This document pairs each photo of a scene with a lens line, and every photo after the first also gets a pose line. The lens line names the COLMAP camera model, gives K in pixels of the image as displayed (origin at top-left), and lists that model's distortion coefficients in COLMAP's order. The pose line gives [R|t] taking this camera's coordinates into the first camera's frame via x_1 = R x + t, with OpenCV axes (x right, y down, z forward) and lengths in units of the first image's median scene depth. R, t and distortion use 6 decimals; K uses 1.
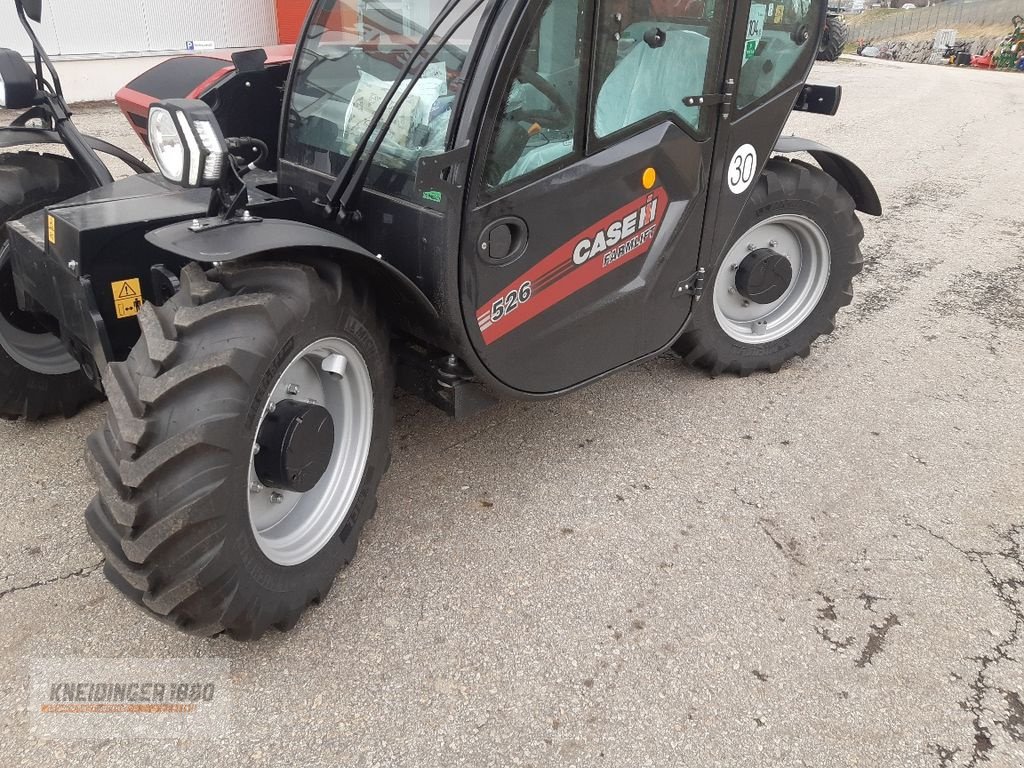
lens RADIAL K [[844.0, 0, 568.2], [0, 844.0, 410.0], [0, 0, 1]] dist [0.029957, -0.072830]
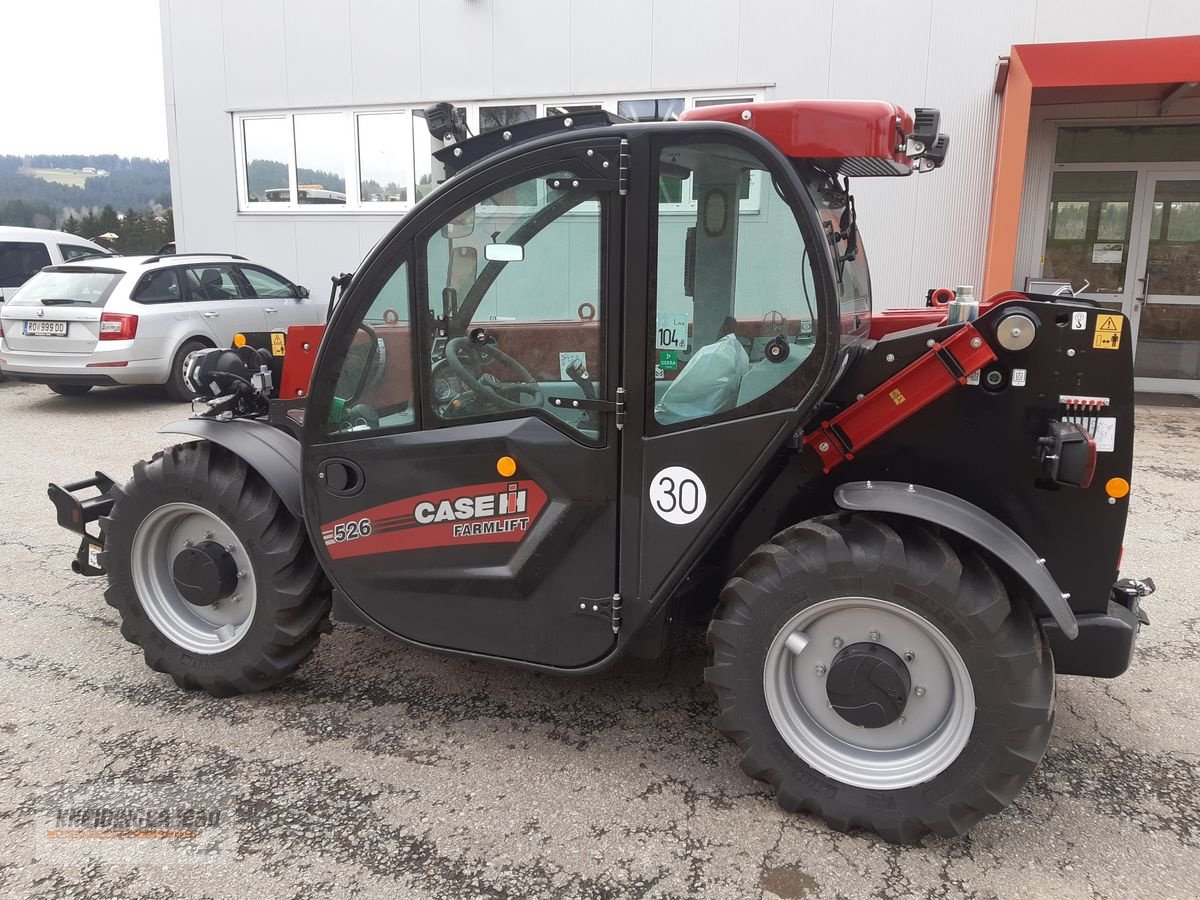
lens RADIAL K [[934.2, 0, 612.7], [0, 934.2, 469.8], [0, 0, 1]] dist [0.089243, -0.172995]
pose [[0.383964, 0.164746, -0.908532, 1.210850], [-0.413810, 0.910310, -0.009817, -0.330445], [0.825429, 0.379729, 0.417700, 0.684903]]
